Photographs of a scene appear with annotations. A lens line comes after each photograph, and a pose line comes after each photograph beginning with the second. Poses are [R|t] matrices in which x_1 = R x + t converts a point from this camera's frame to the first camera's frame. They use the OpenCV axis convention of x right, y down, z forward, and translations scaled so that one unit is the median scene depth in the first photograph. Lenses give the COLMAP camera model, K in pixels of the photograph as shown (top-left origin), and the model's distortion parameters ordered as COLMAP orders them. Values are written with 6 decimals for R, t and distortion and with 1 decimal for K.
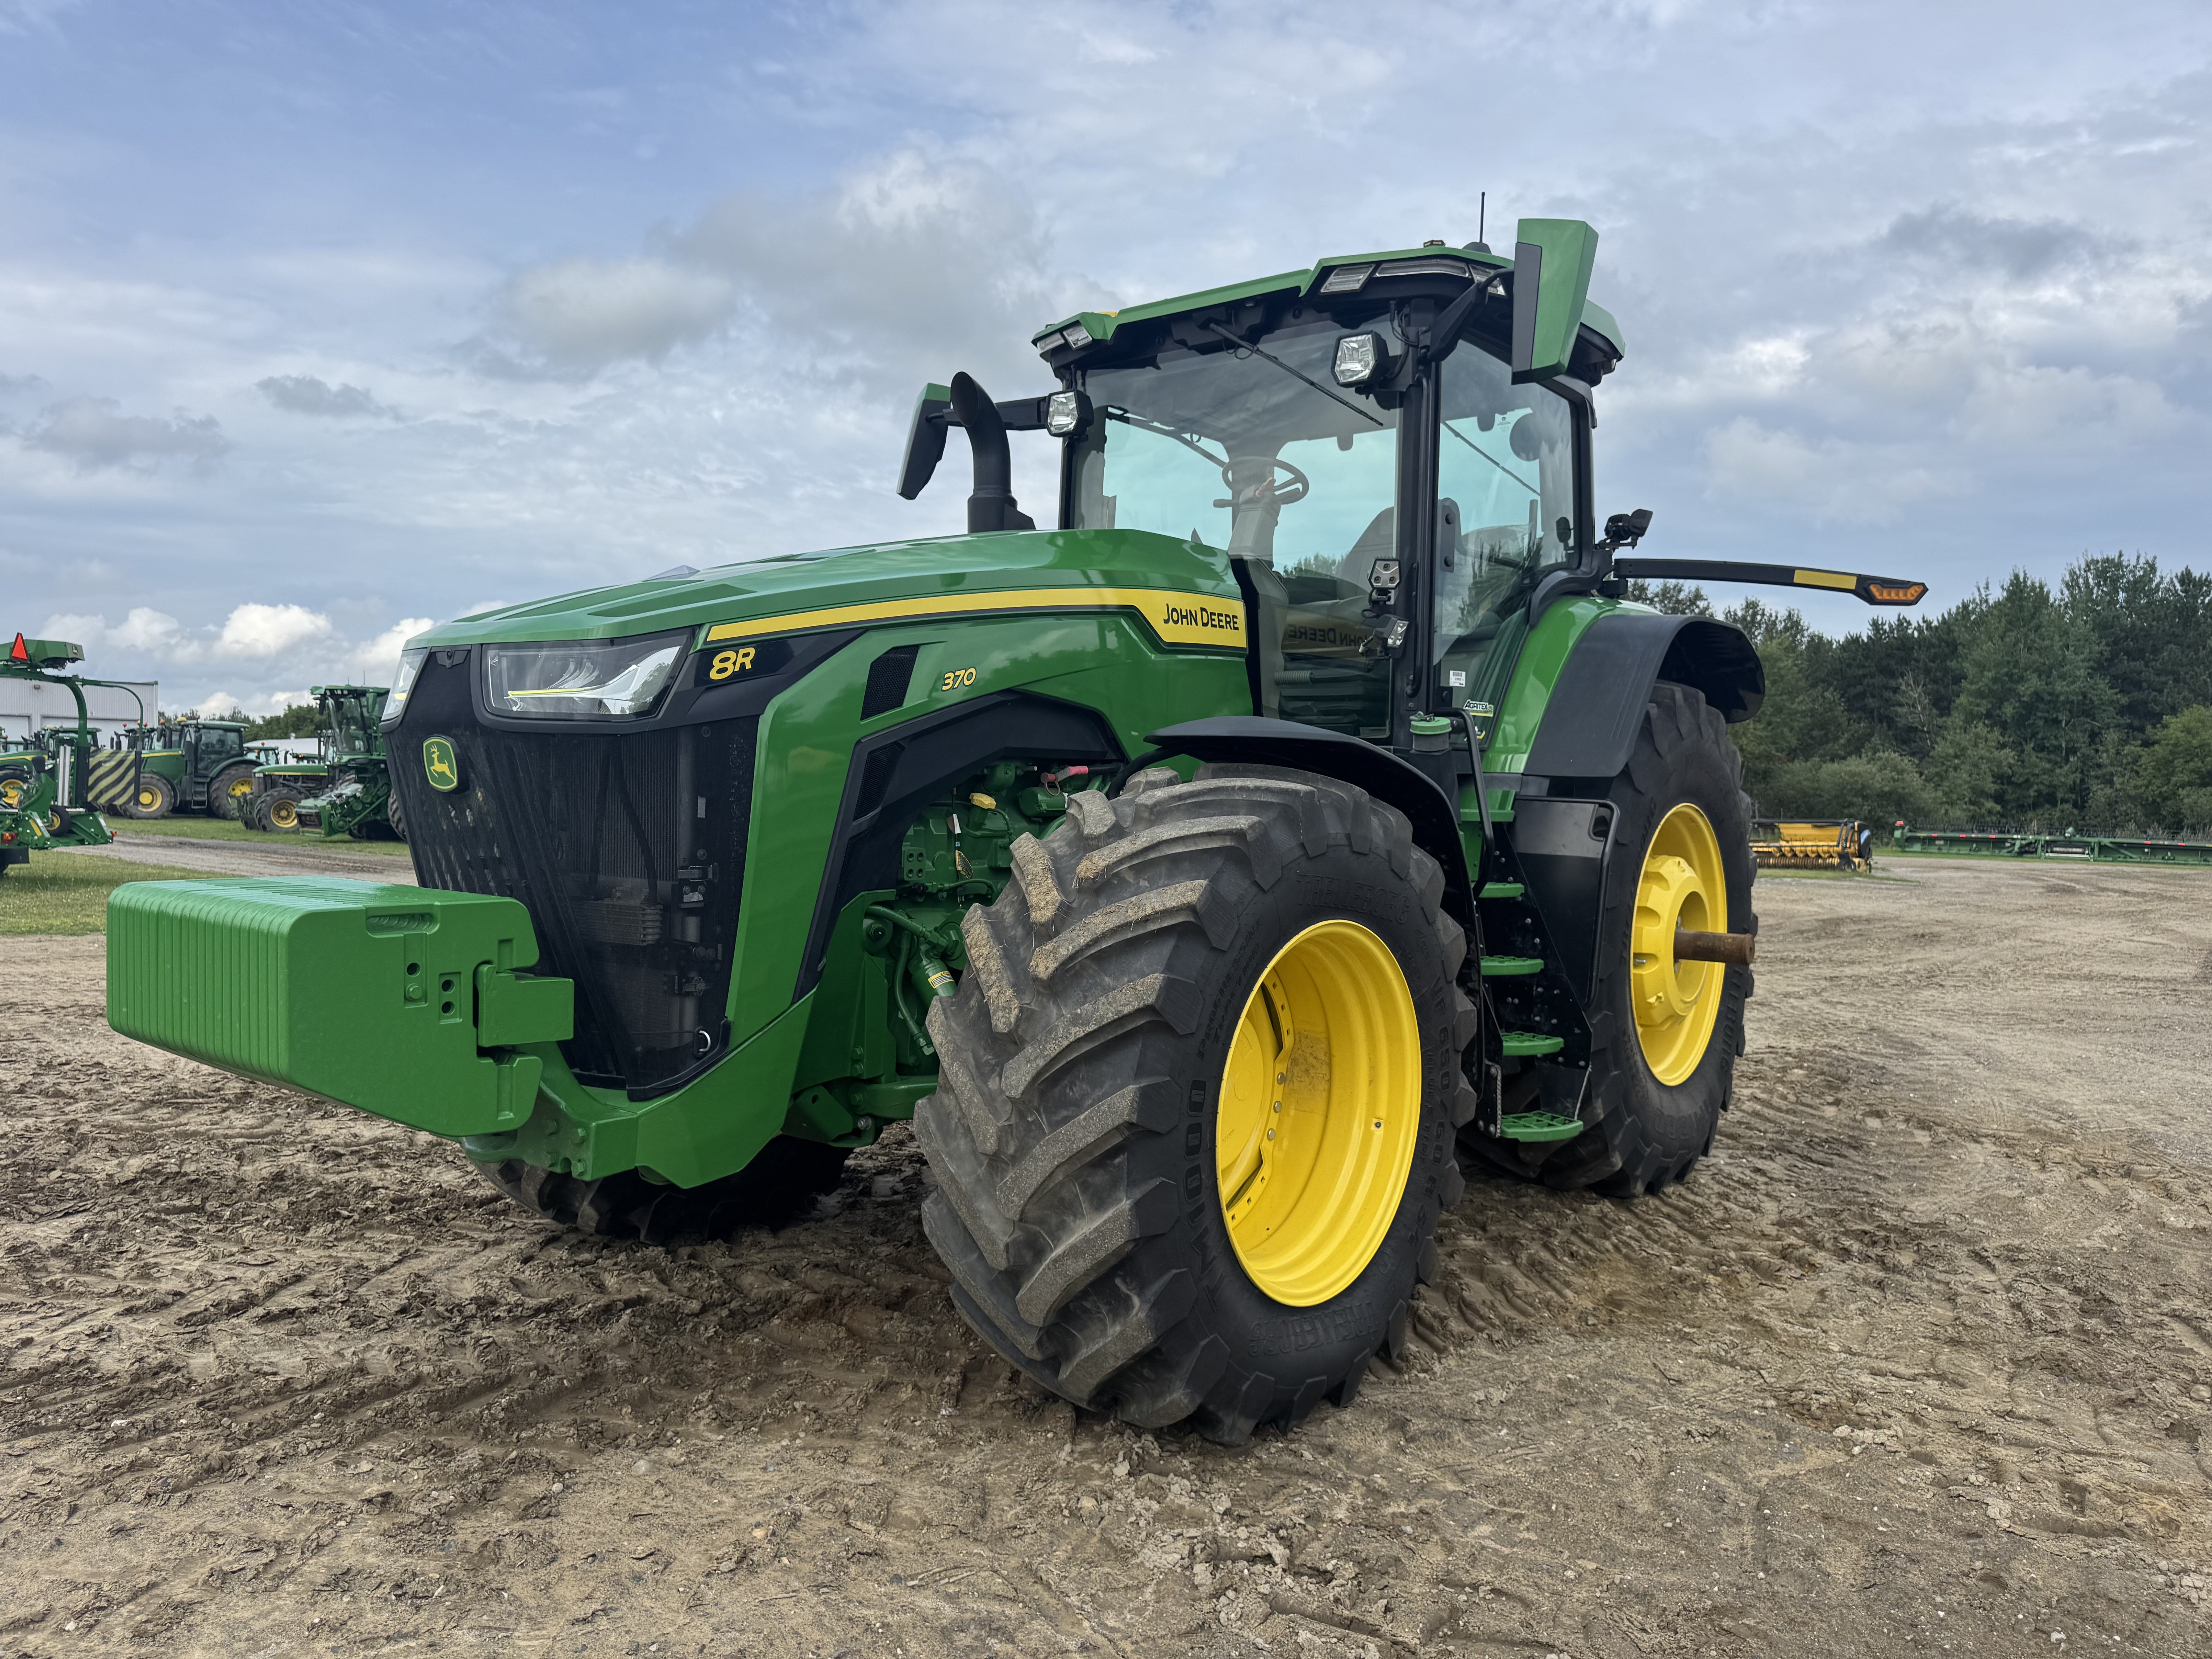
lens RADIAL K [[1609.9, 0, 1116.6], [0, 1609.9, 834.1], [0, 0, 1]] dist [0.011894, -0.009403]
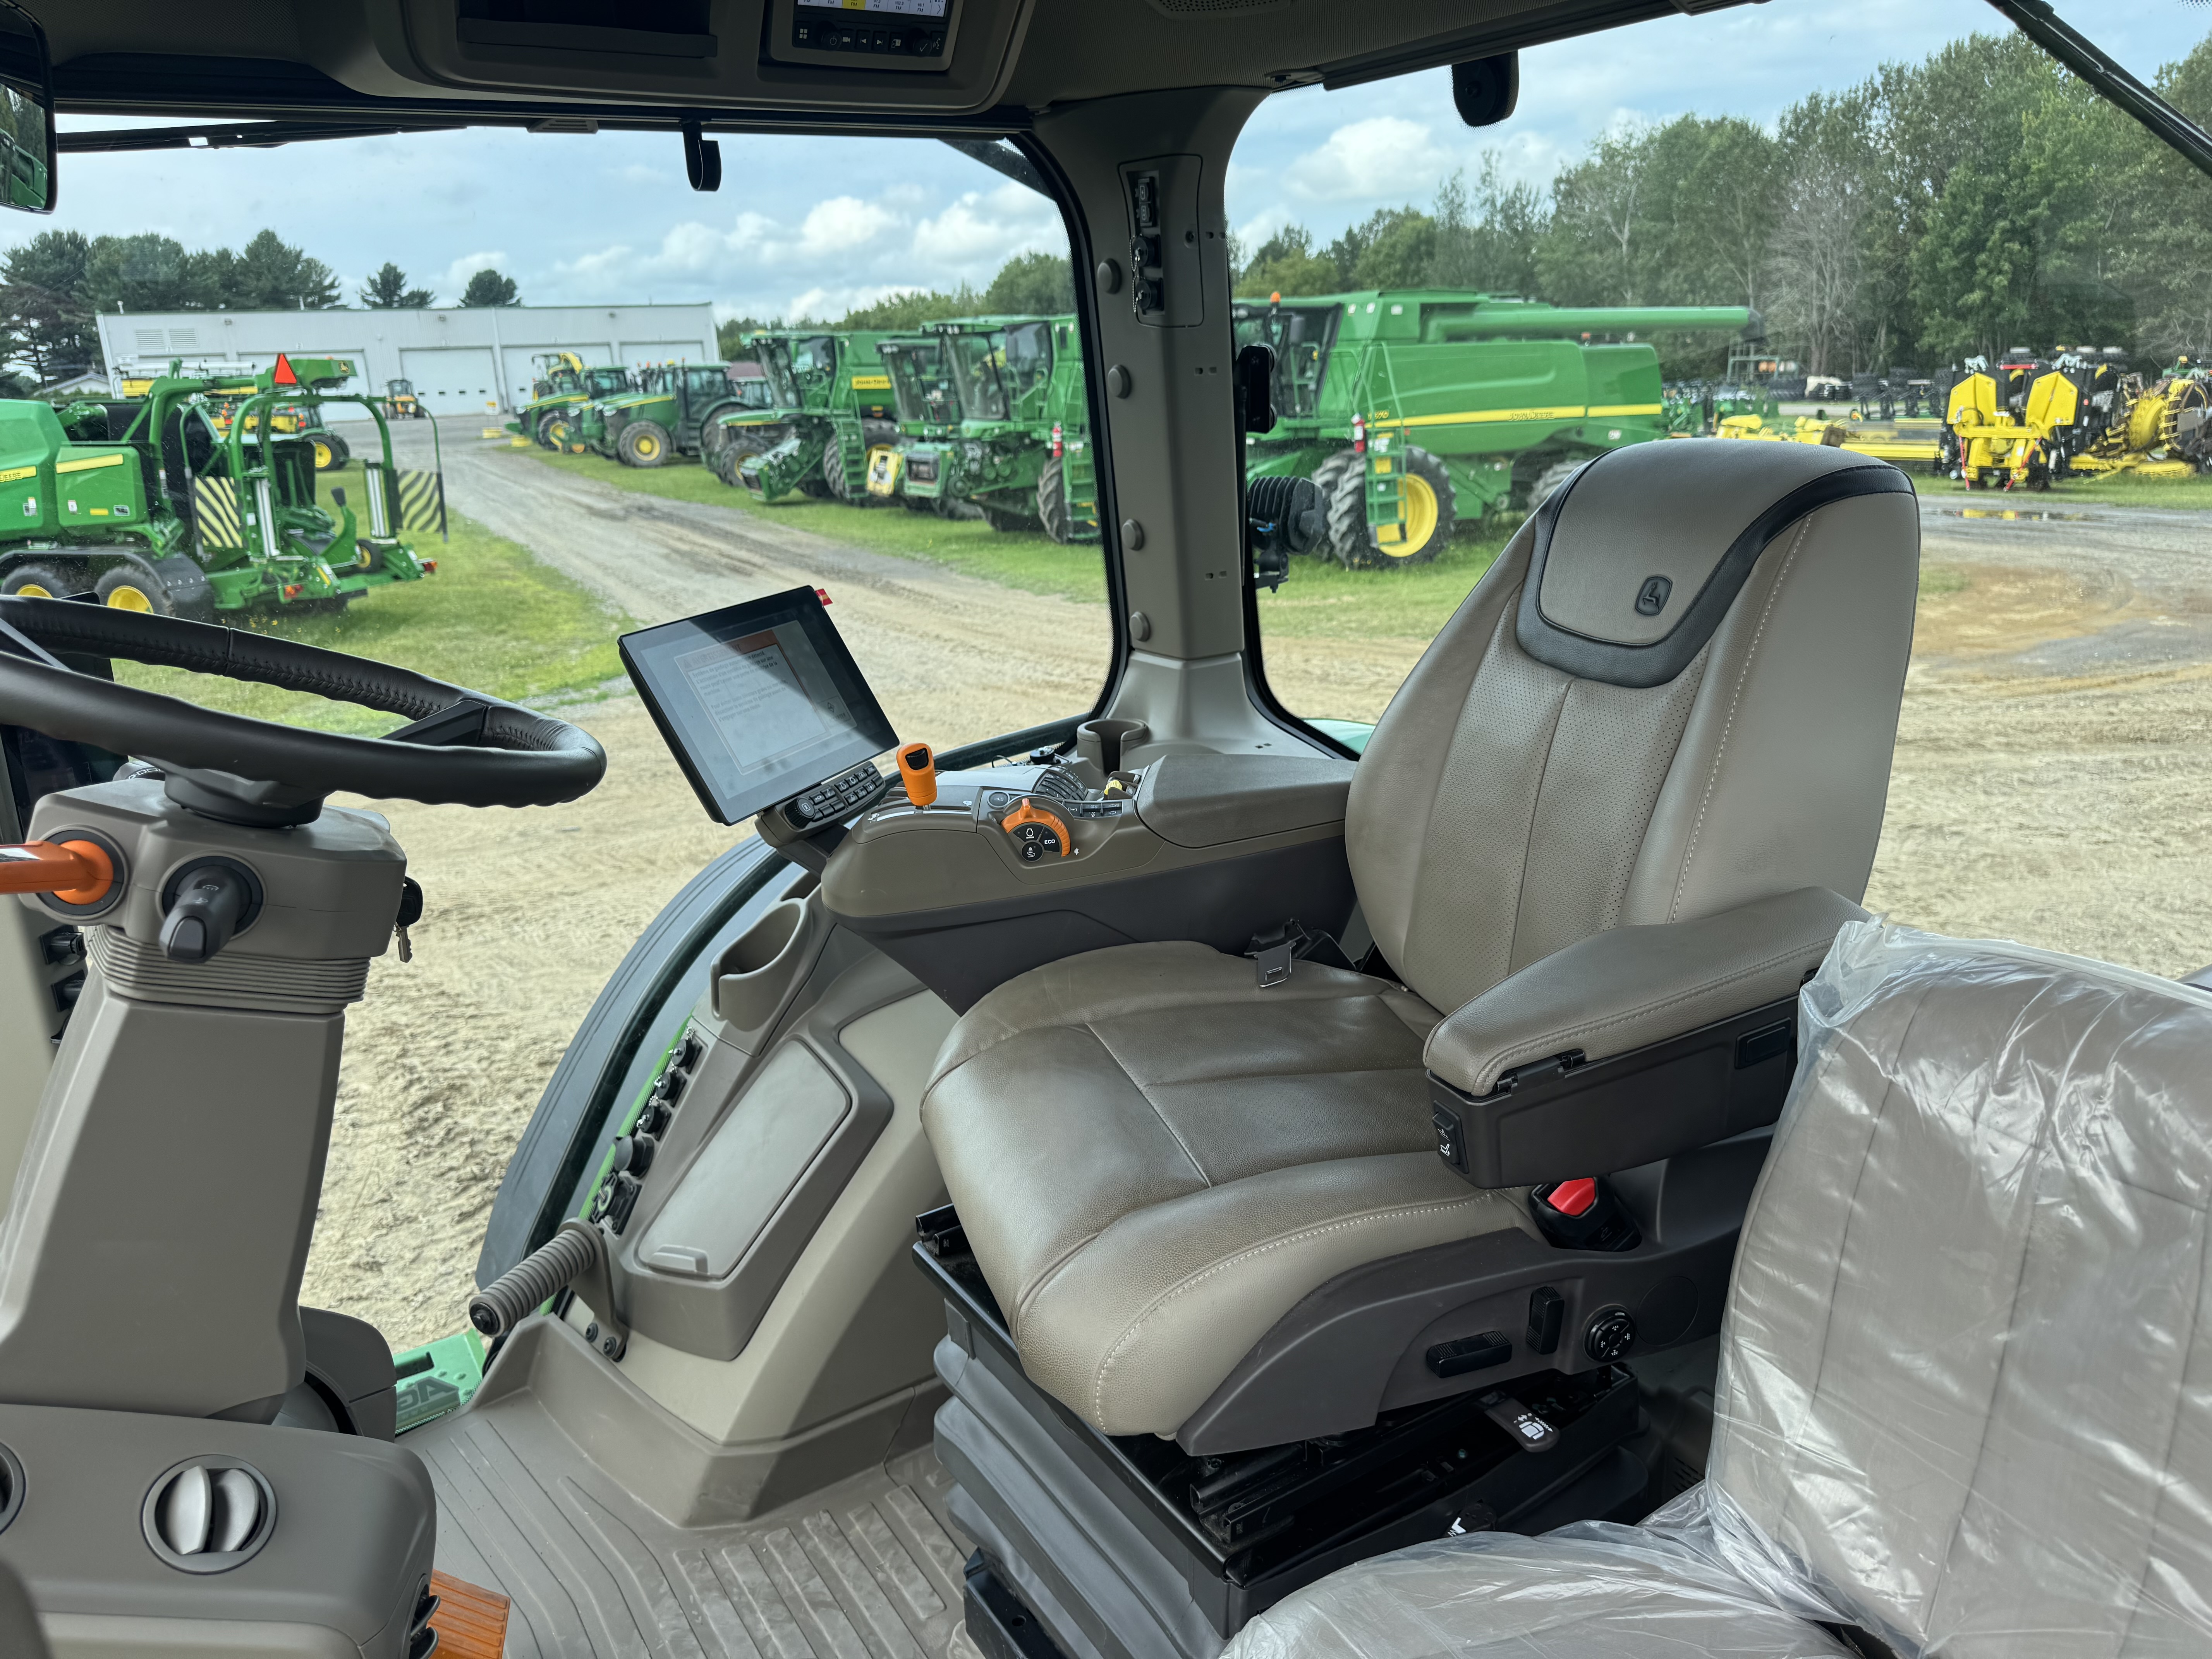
lens RADIAL K [[1609.9, 0, 1116.6], [0, 1609.9, 834.1], [0, 0, 1]] dist [0.011894, -0.009403]
pose [[0.939144, 0.050378, -0.339810, 0.175781], [0.040669, 0.965927, 0.255601, -0.202596], [0.341108, -0.253866, 0.905095, 0.754737]]
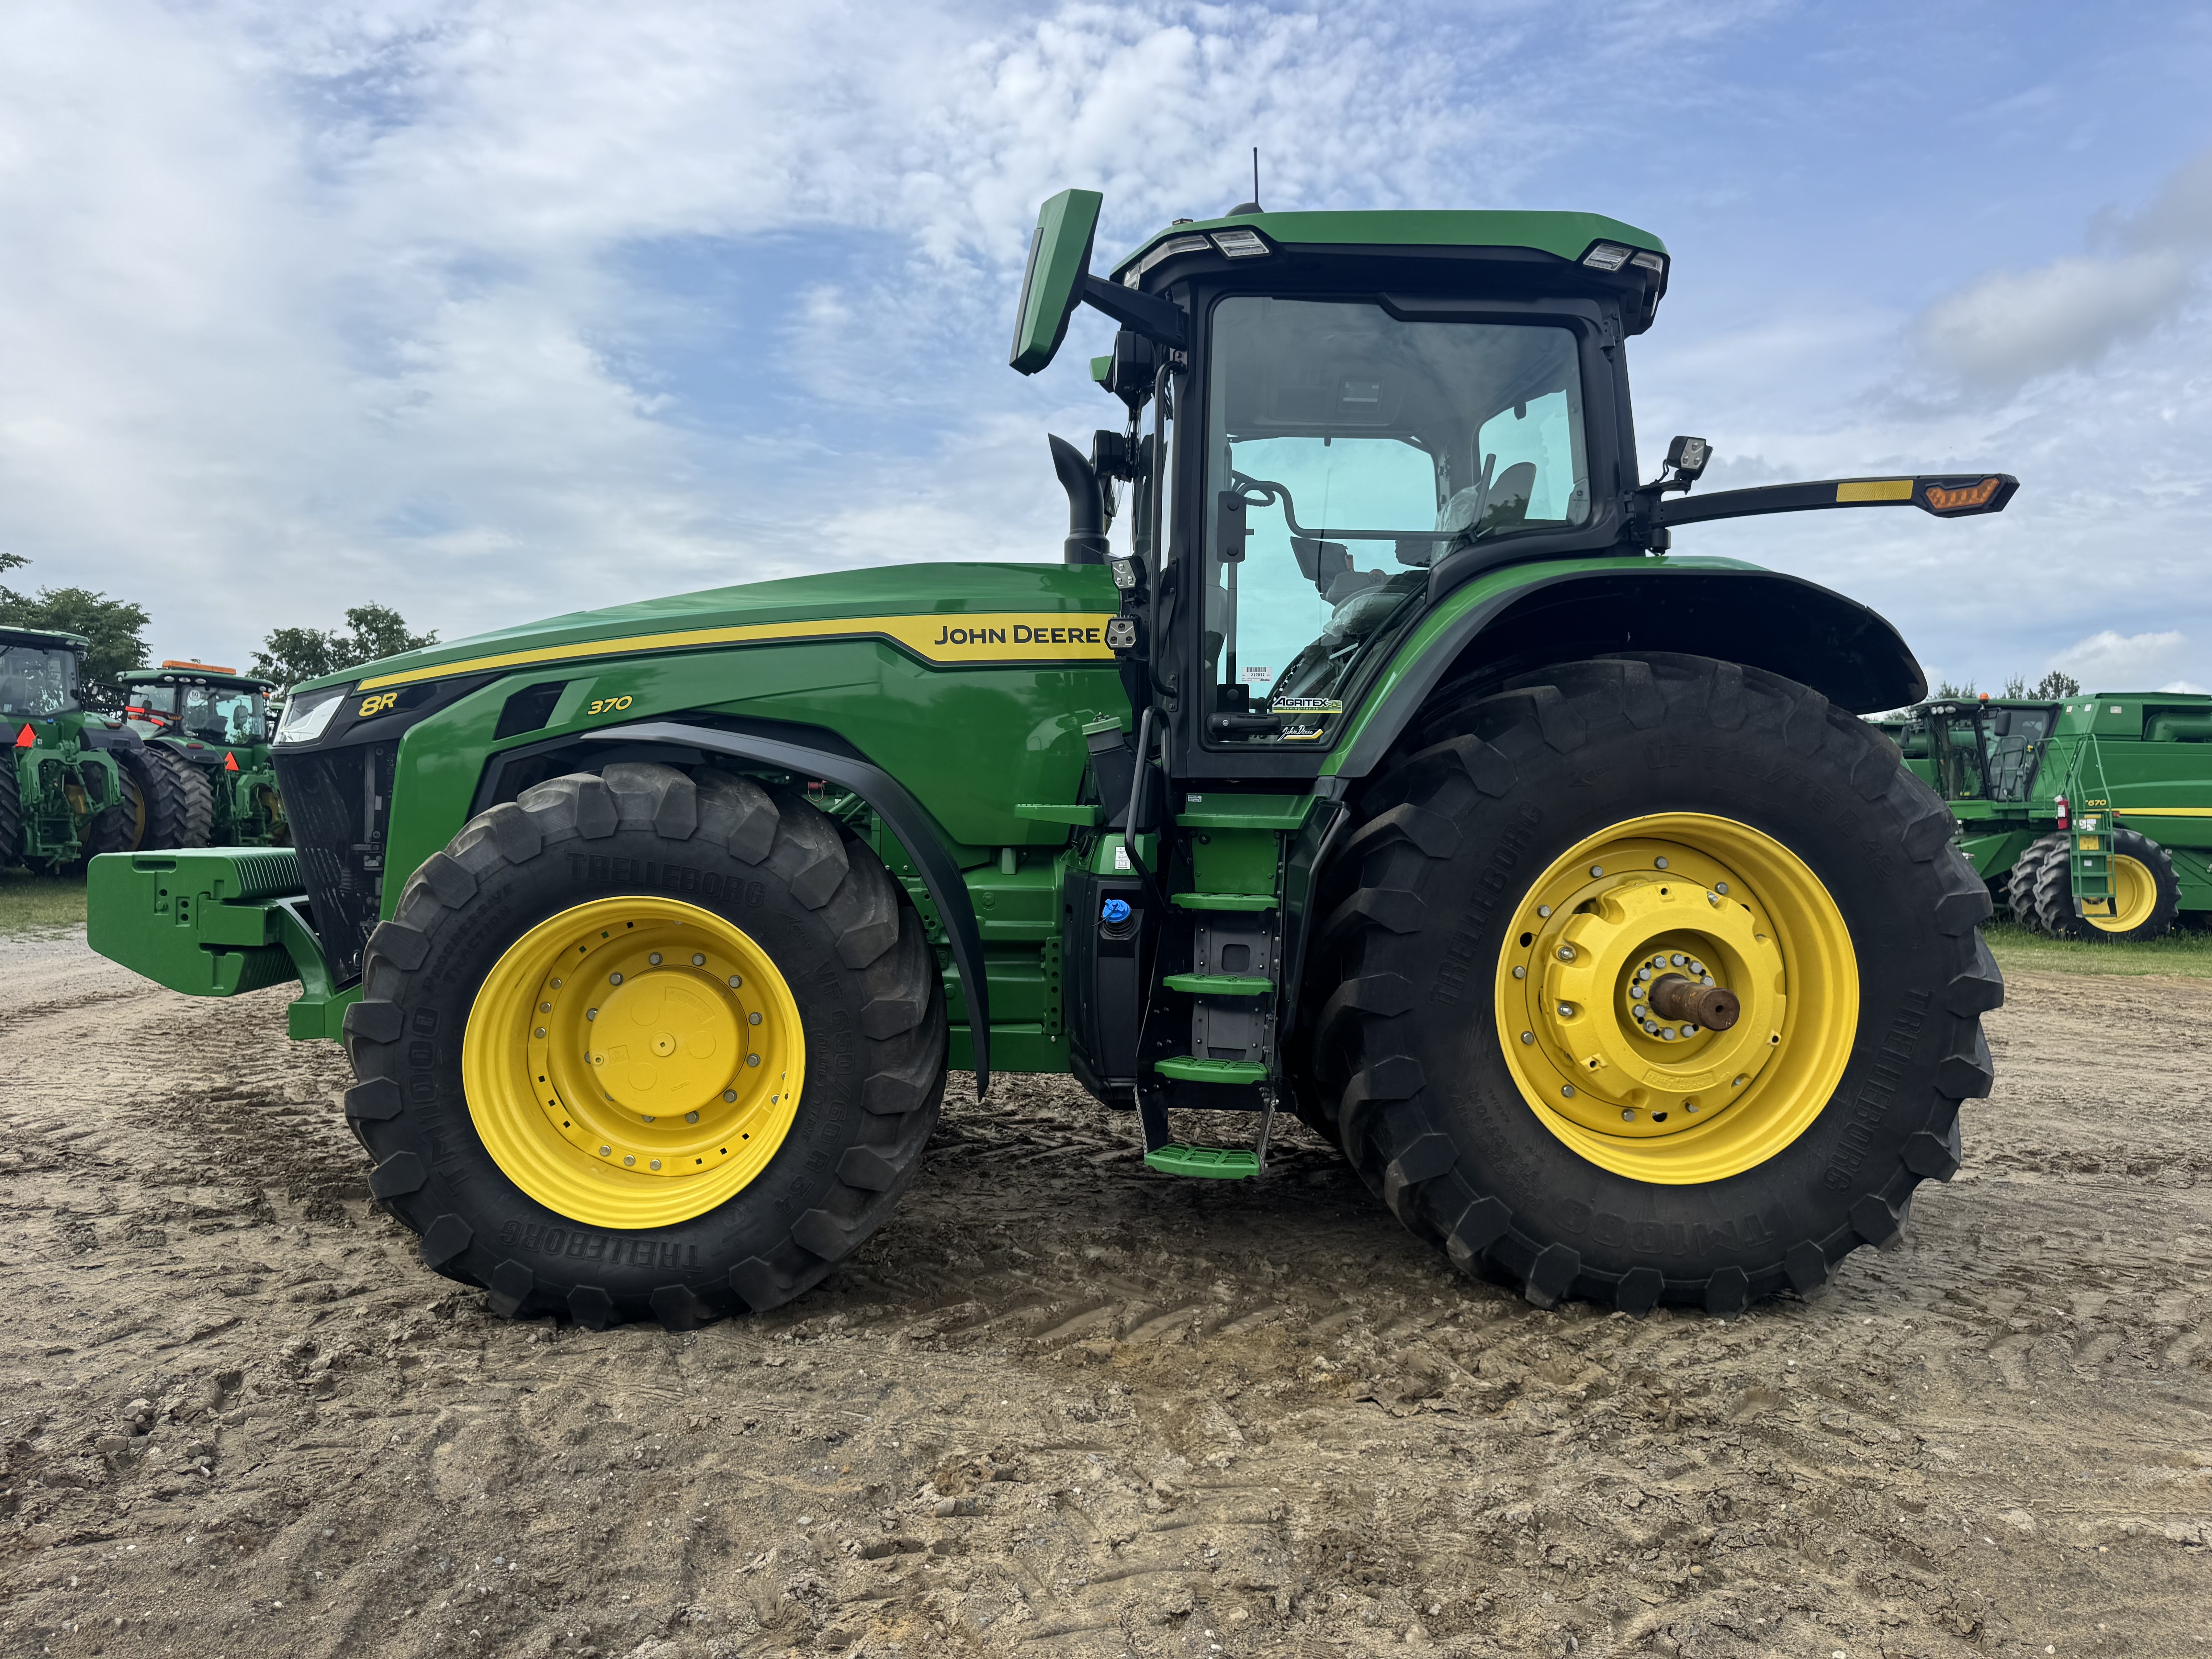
lens RADIAL K [[1609.9, 0, 1116.6], [0, 1609.9, 834.1], [0, 0, 1]] dist [0.011894, -0.009403]
pose [[0.667476, 0.001265, -0.744630, 0.653032], [-0.027696, 0.999349, -0.023129, 0.014078], [0.744116, 0.036061, 0.667077, 0.259465]]
